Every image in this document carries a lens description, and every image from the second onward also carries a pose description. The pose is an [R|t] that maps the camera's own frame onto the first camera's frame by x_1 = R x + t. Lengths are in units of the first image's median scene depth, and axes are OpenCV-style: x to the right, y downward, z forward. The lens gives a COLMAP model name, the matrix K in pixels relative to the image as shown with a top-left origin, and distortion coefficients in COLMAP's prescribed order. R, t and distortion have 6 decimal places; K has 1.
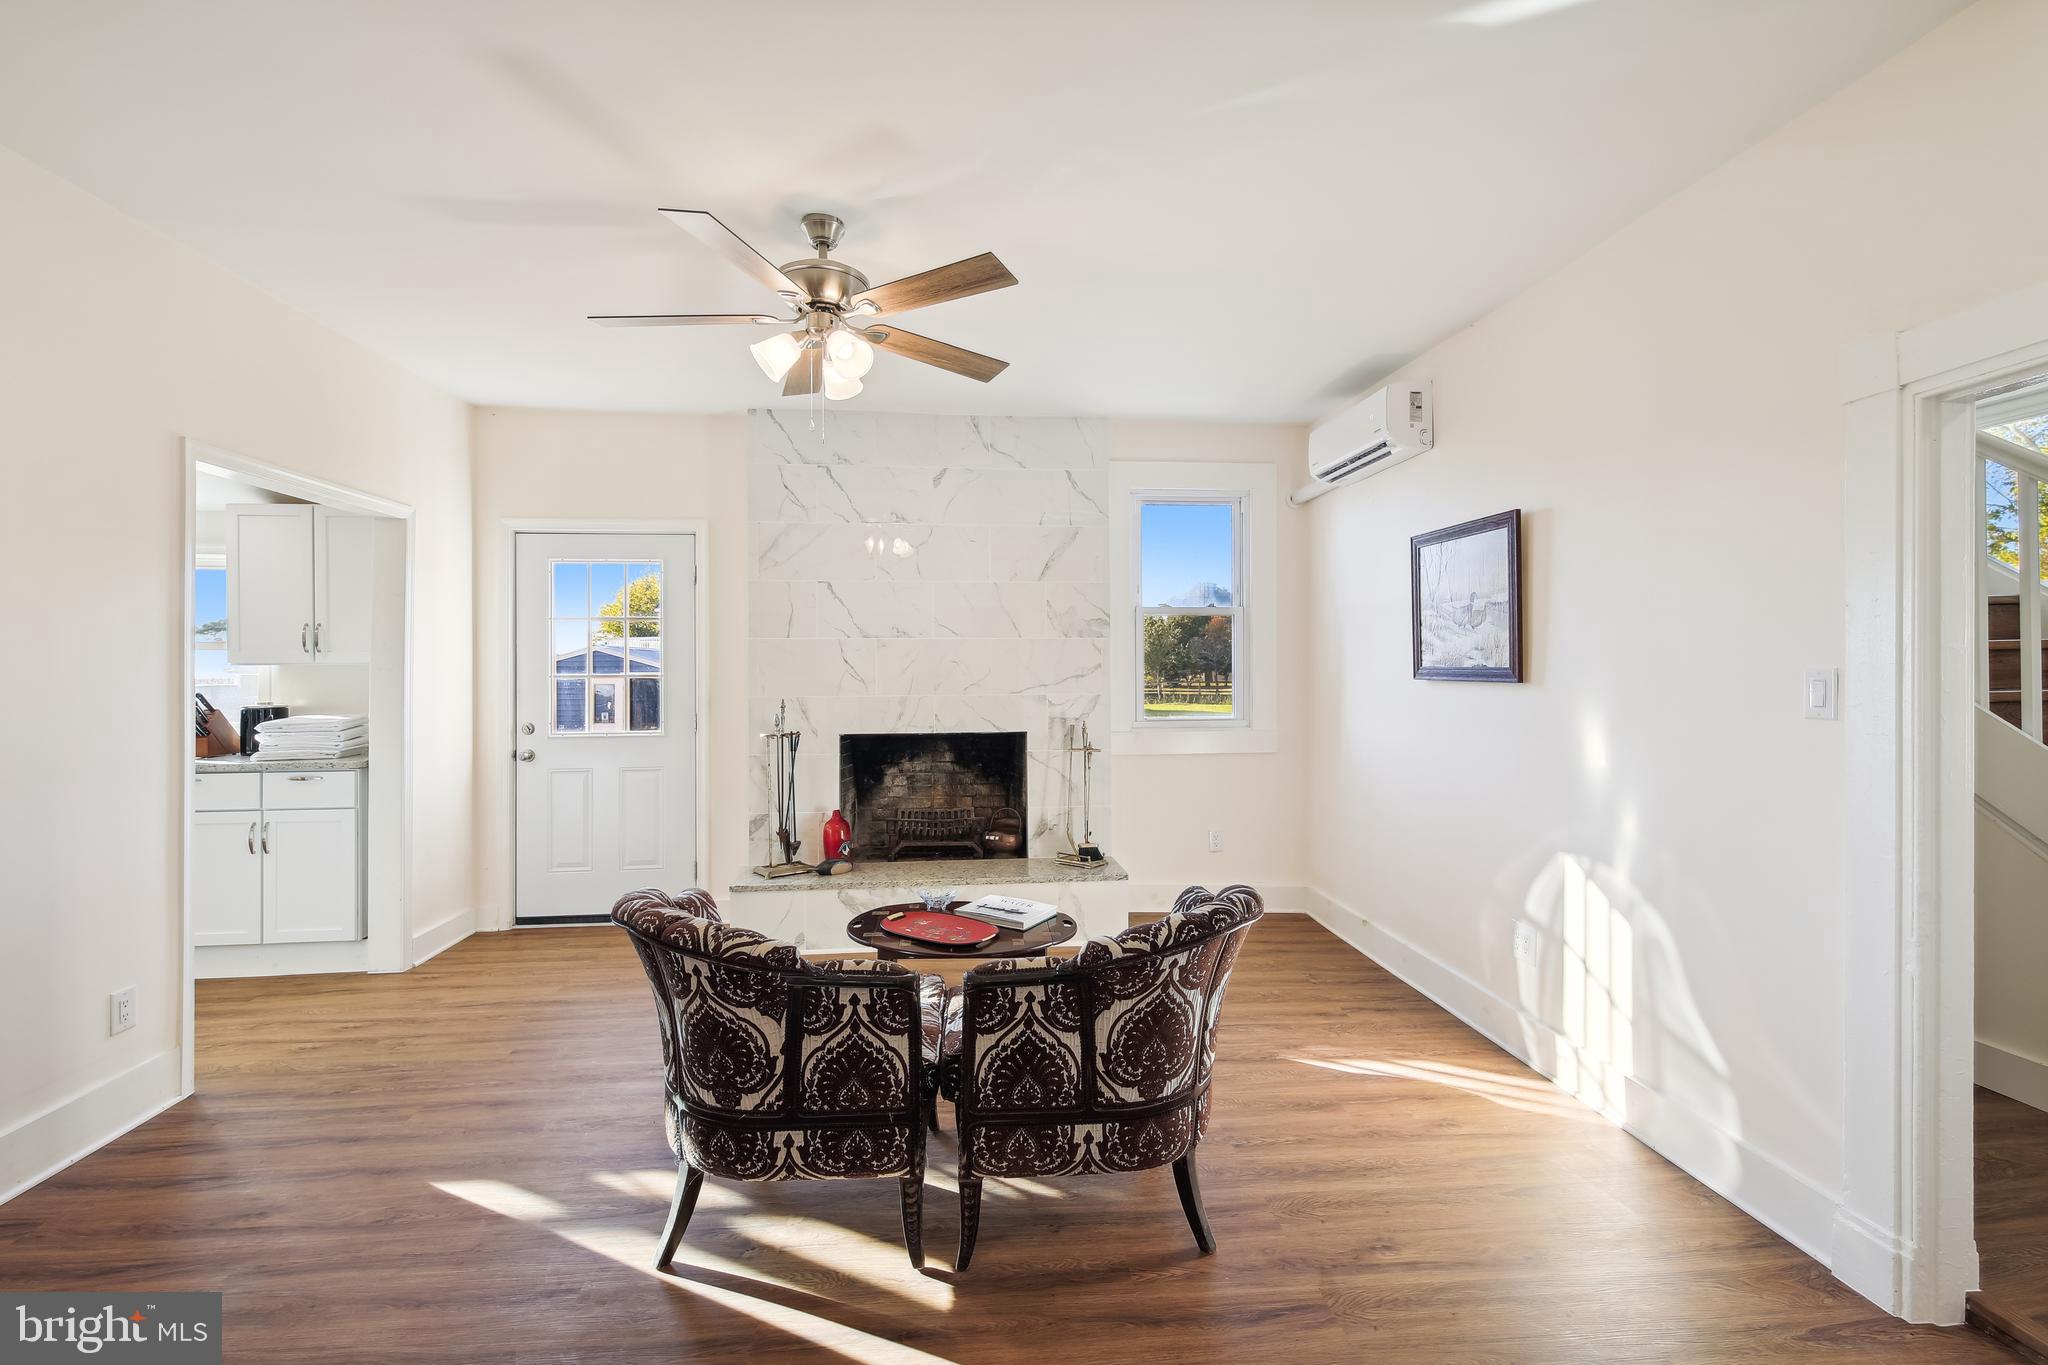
lens RADIAL K [[887.9, 0, 1021.2], [0, 887.9, 670.0], [0, 0, 1]] dist [0.000054, 0.000010]
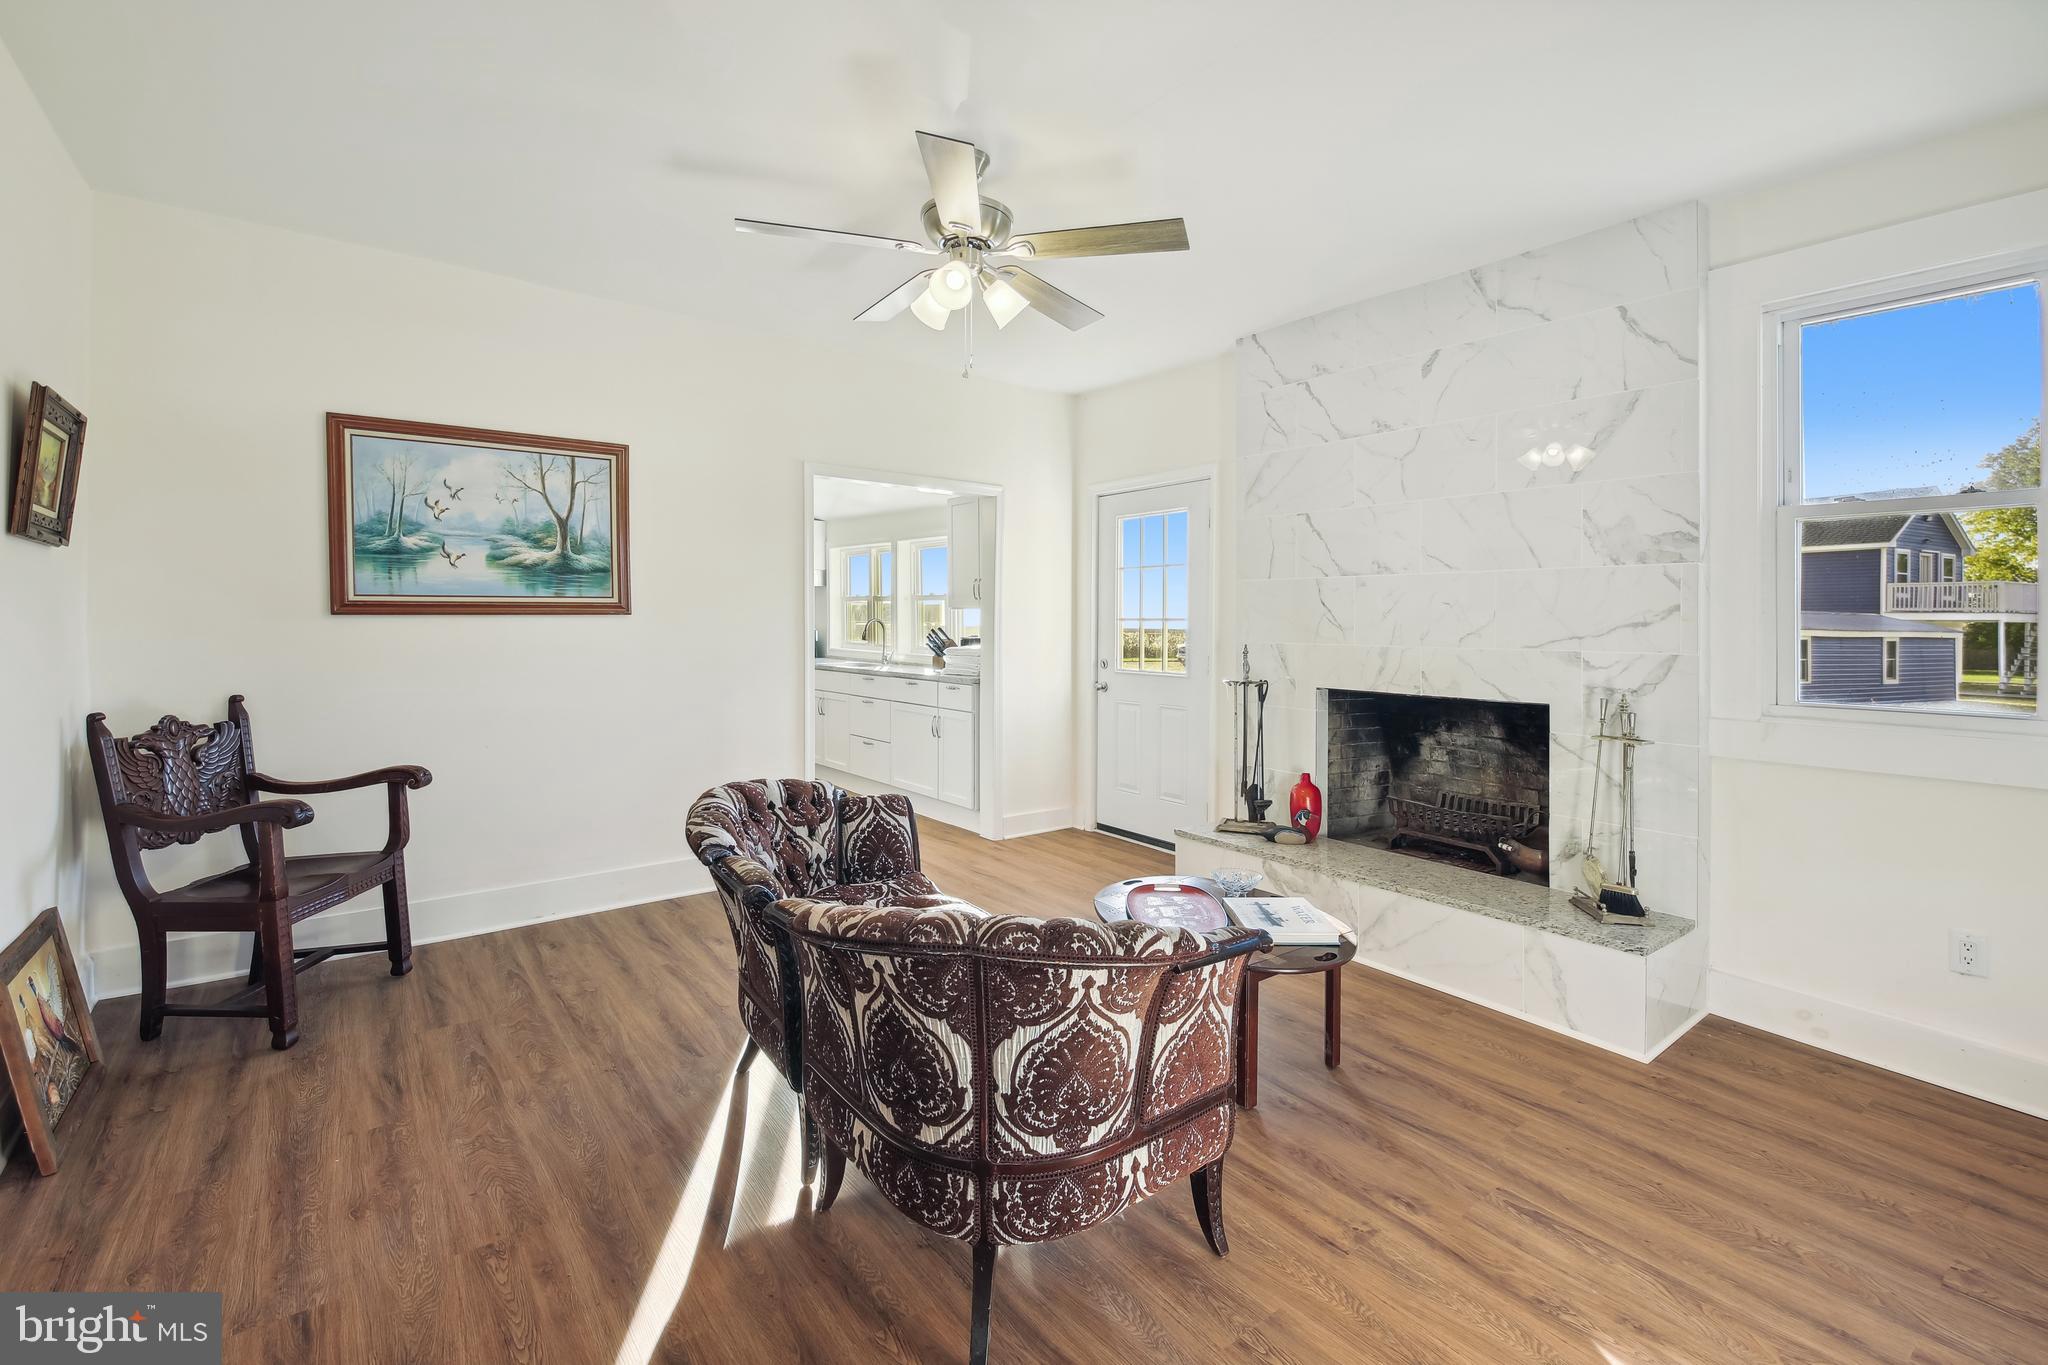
lens RADIAL K [[887.9, 0, 1022.0], [0, 887.9, 637.9], [0, 0, 1]] dist [0.000054, 0.000010]
pose [[0.531714, 0.025119, -0.846551, 0.373396], [-0.013984, 0.999684, 0.020880, 0.009337], [0.846808, 0.000736, 0.531898, 0.287972]]
